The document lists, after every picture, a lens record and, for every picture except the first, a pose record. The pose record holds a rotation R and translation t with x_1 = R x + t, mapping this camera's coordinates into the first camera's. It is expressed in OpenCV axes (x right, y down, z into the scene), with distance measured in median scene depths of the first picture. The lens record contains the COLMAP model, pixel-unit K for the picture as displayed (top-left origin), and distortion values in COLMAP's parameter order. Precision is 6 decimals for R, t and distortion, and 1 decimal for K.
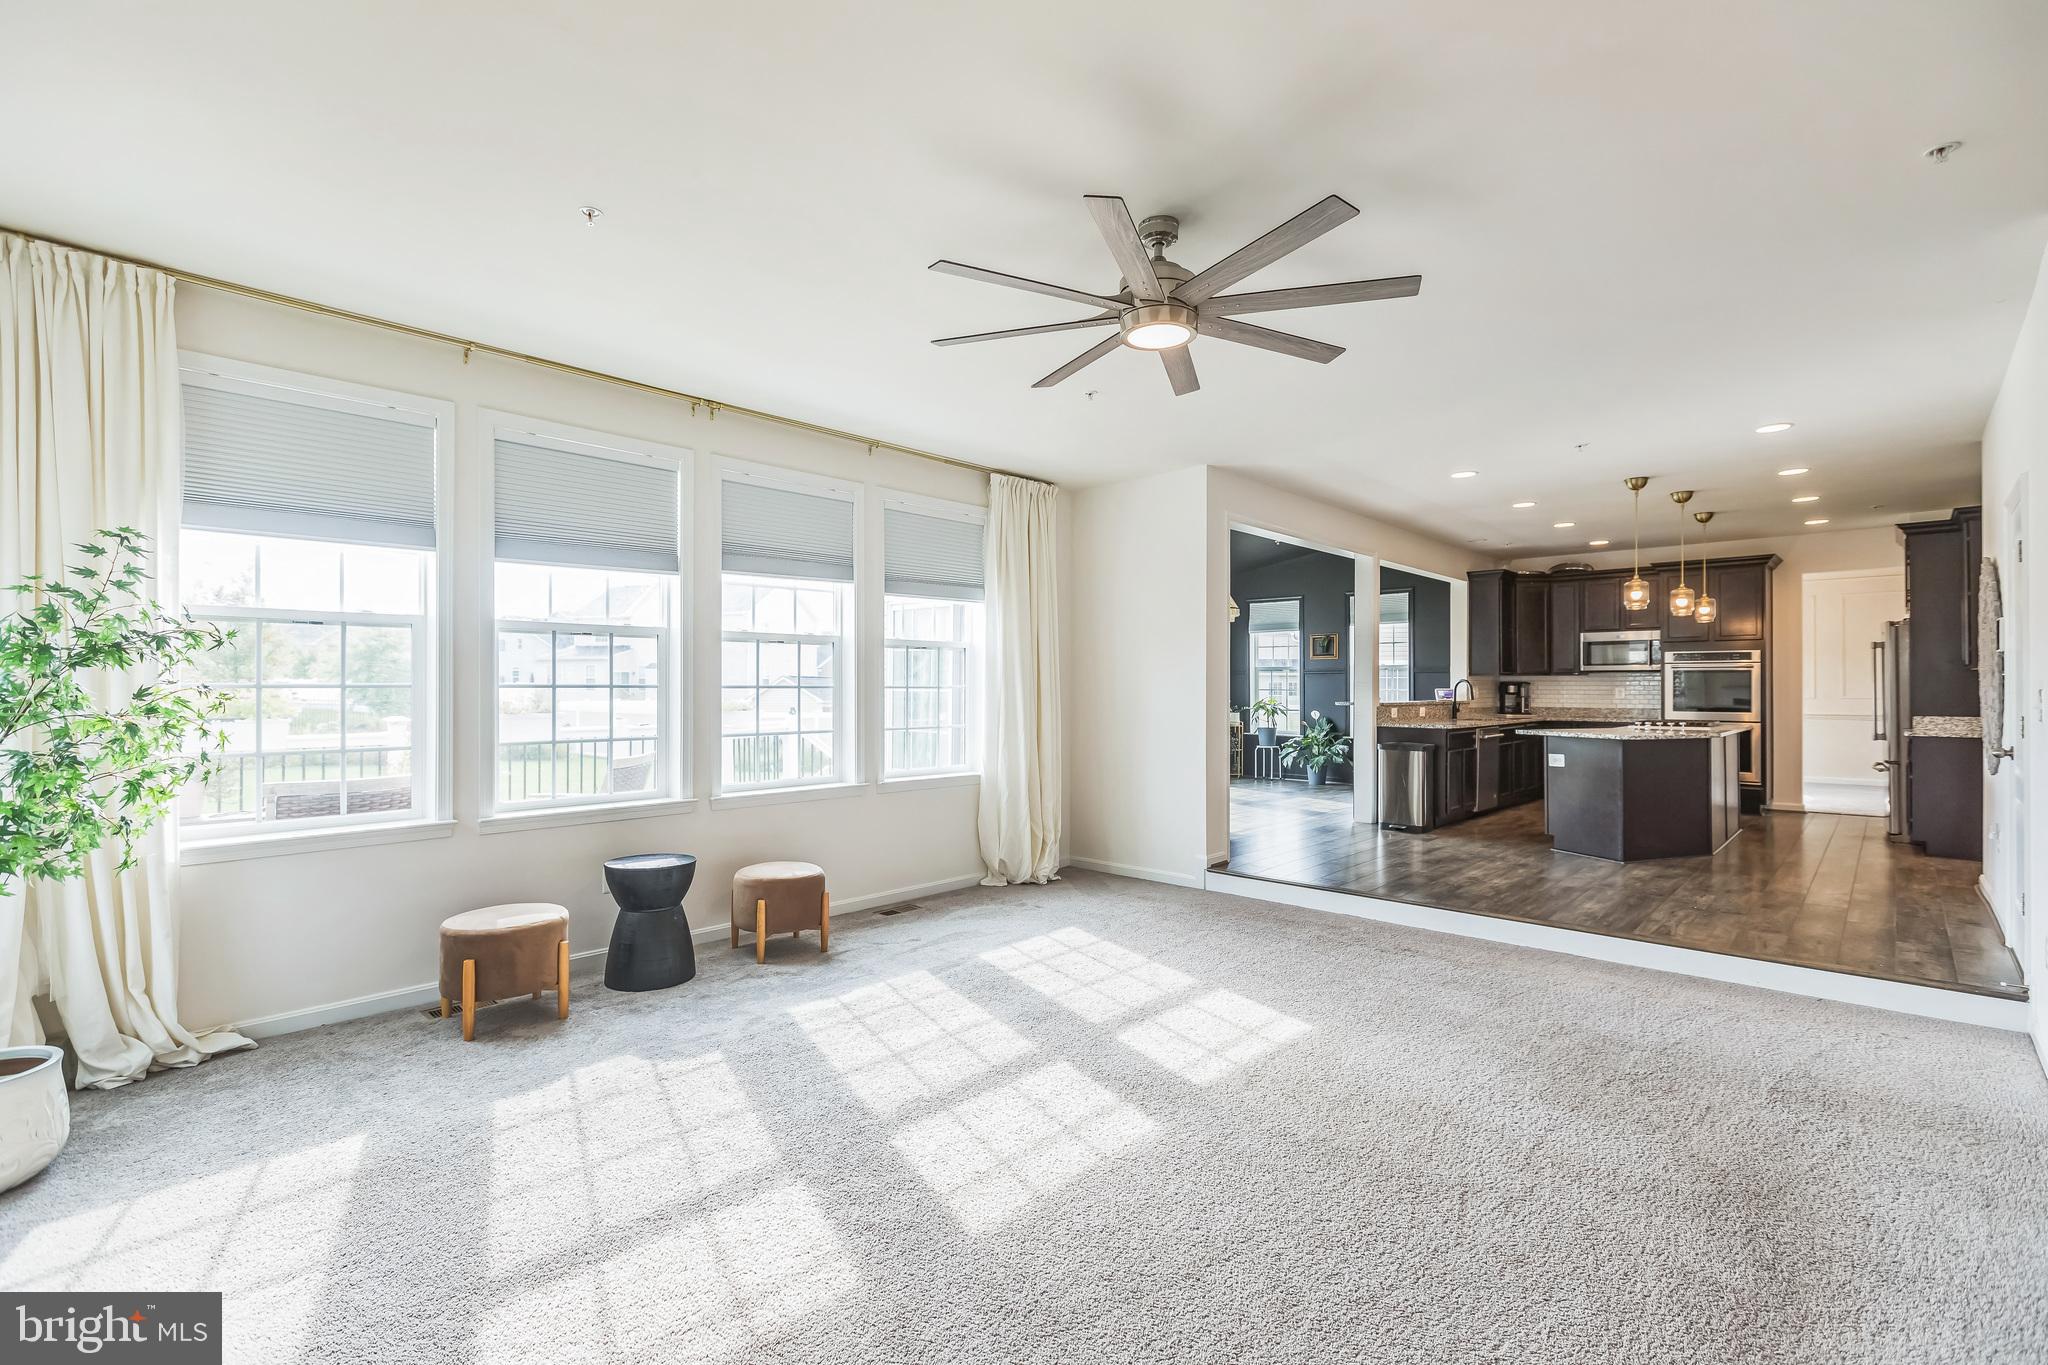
lens RADIAL K [[924.9, 0, 1012.4], [0, 924.9, 690.9], [0, 0, 1]] dist [0.005130, -0.002334]
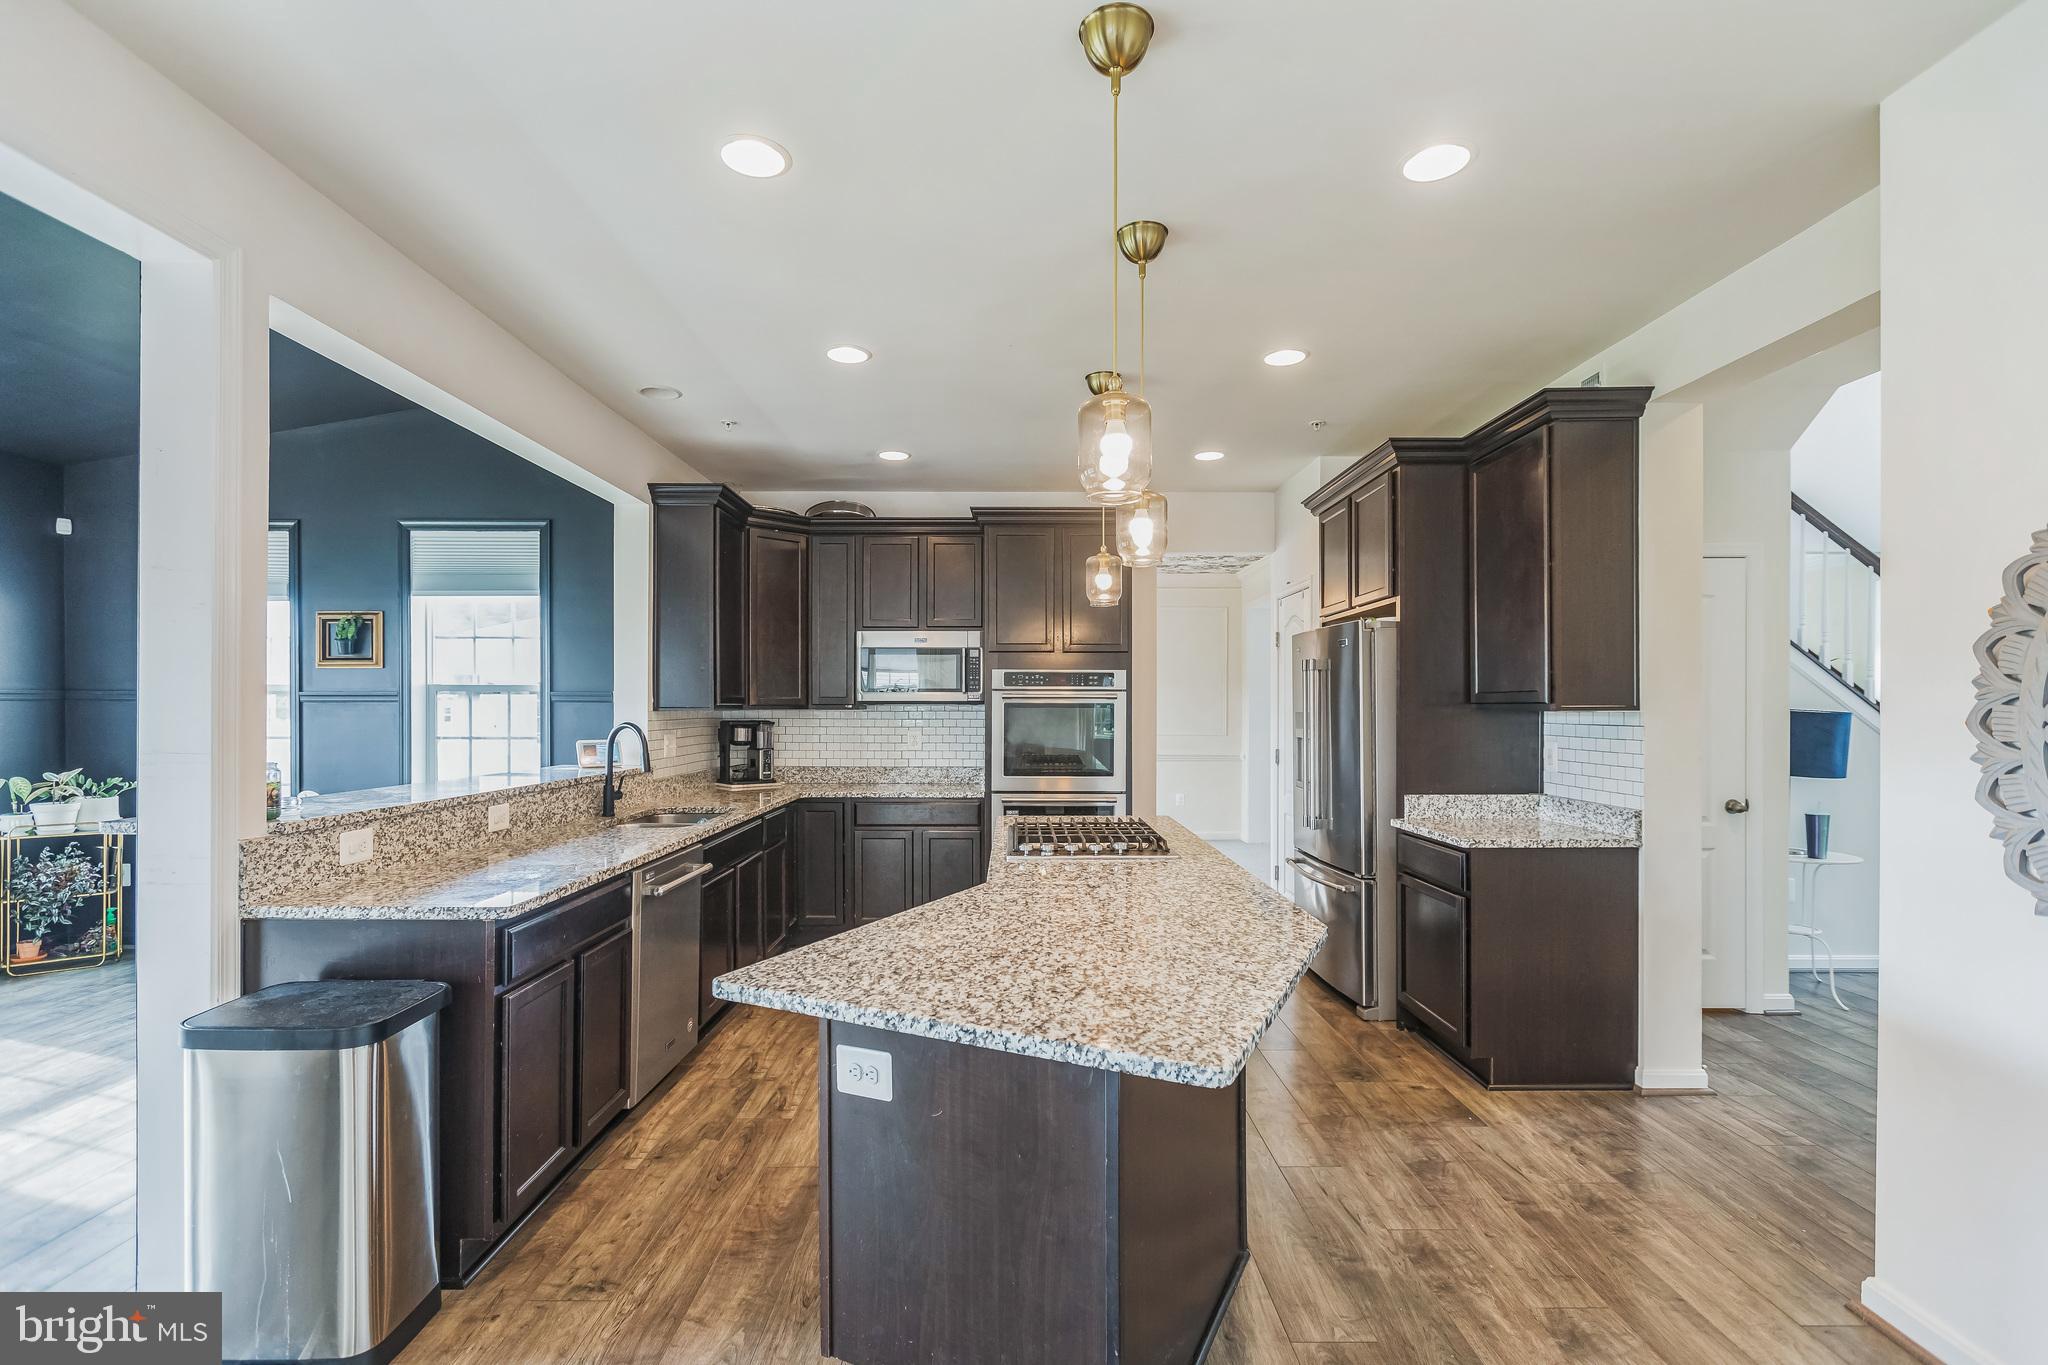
lens RADIAL K [[924.9, 0, 1023.4], [0, 924.9, 709.0], [0, 0, 1]] dist [0.005130, -0.002334]
pose [[0.715748, -0.002151, 0.698355, 0.483820], [0.002915, 0.999996, 0.000093, -0.026687], [-0.698353, 0.001969, 0.715751, 0.863638]]
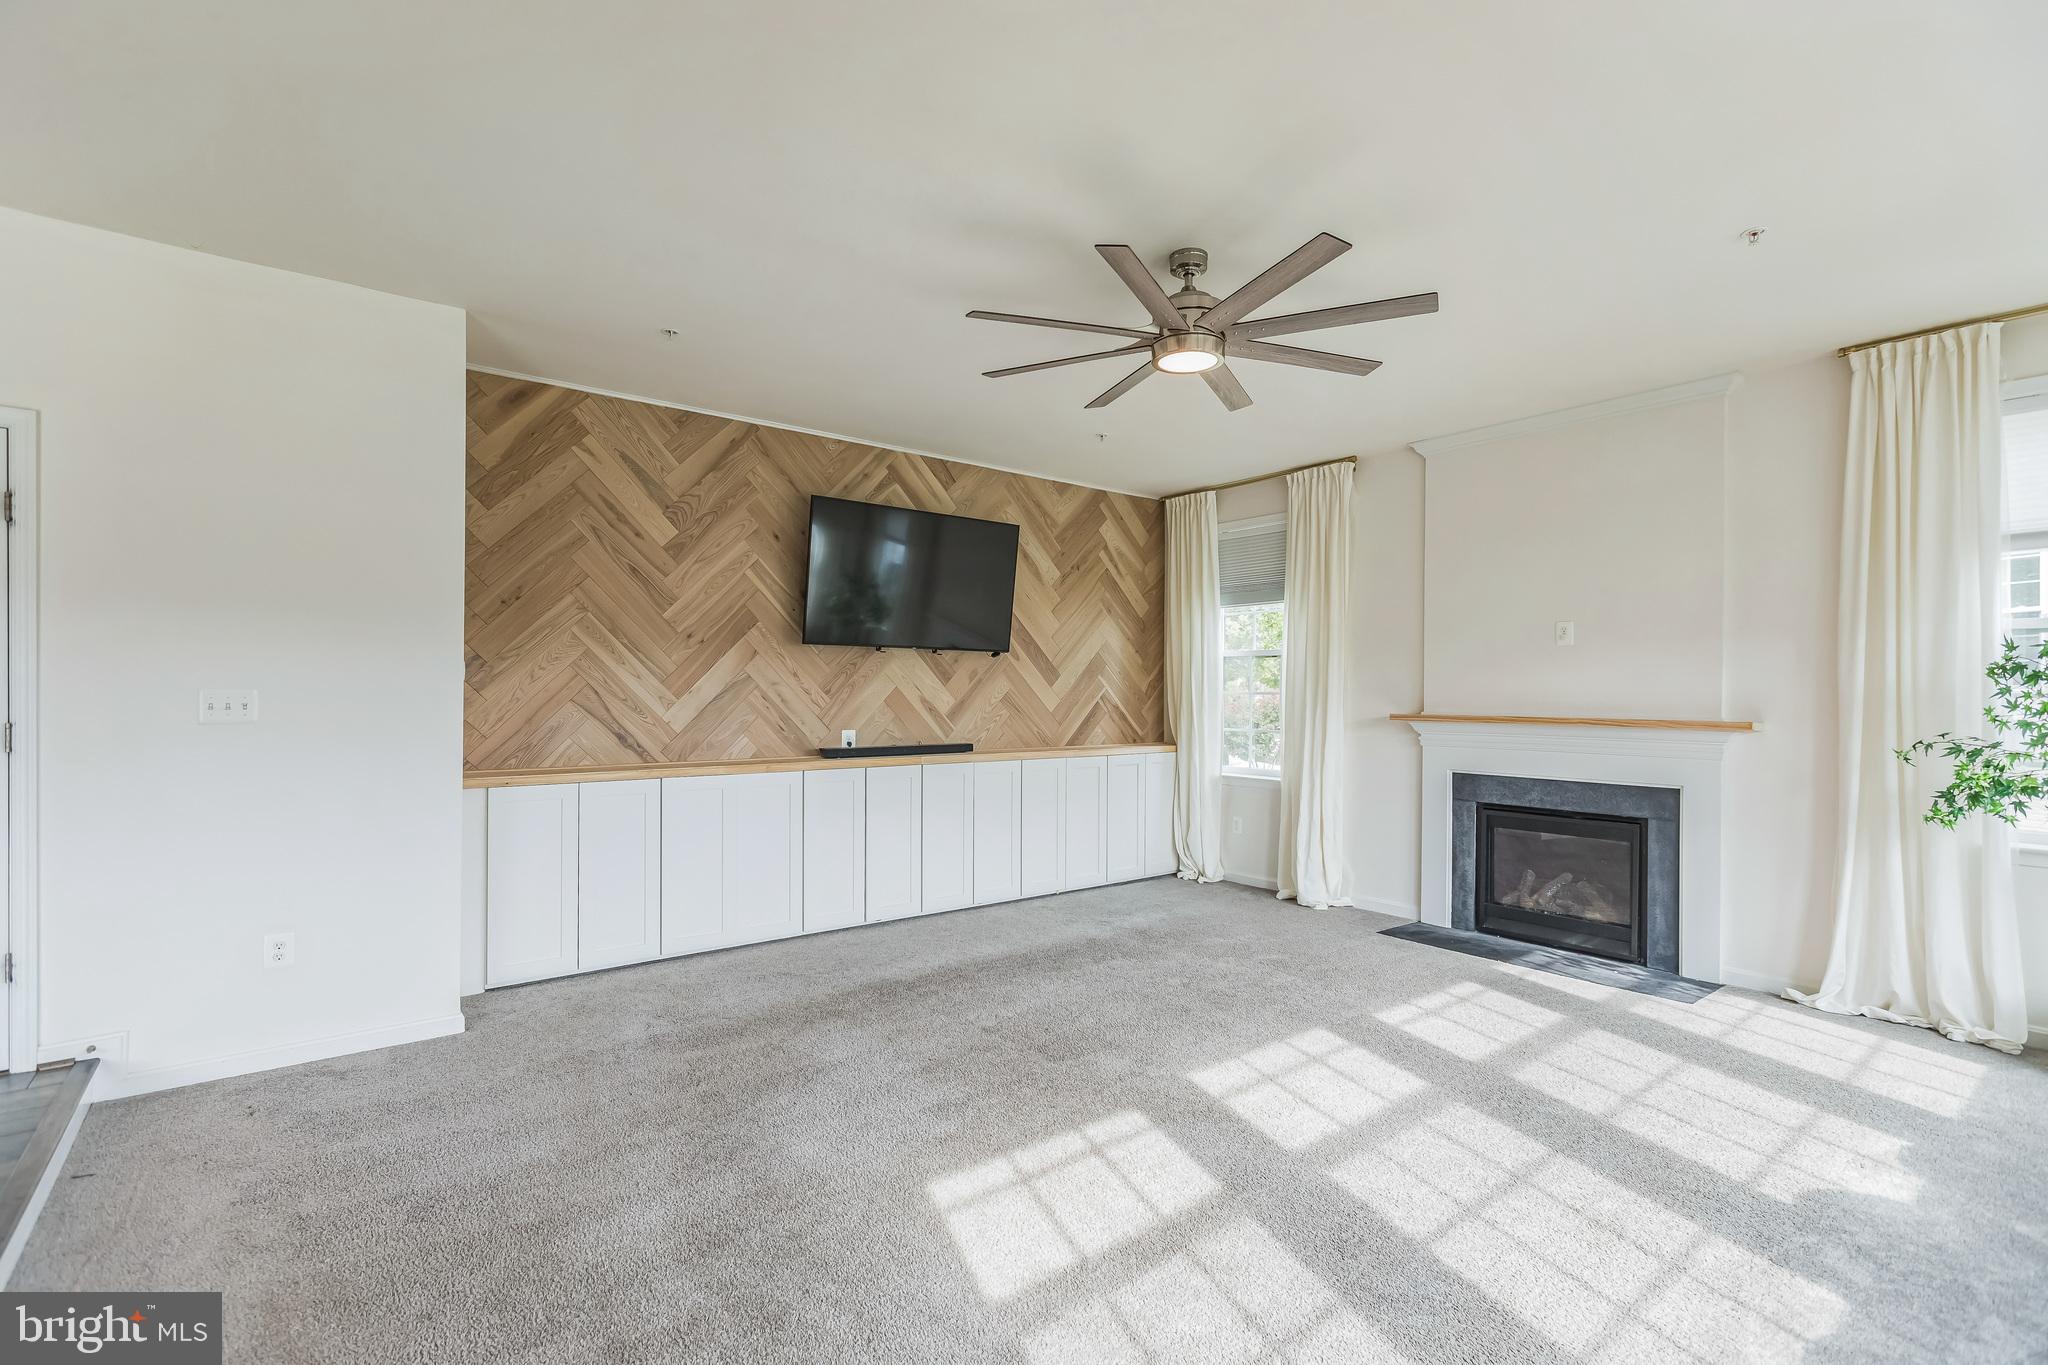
lens RADIAL K [[924.9, 0, 1011.0], [0, 924.9, 699.5], [0, 0, 1]] dist [0.005130, -0.002334]
pose [[-0.988598, -0.007632, 0.150388, 0.095579], [-0.005872, 0.999909, 0.012149, -0.003298], [-0.150467, 0.011127, -0.988552, 0.988137]]
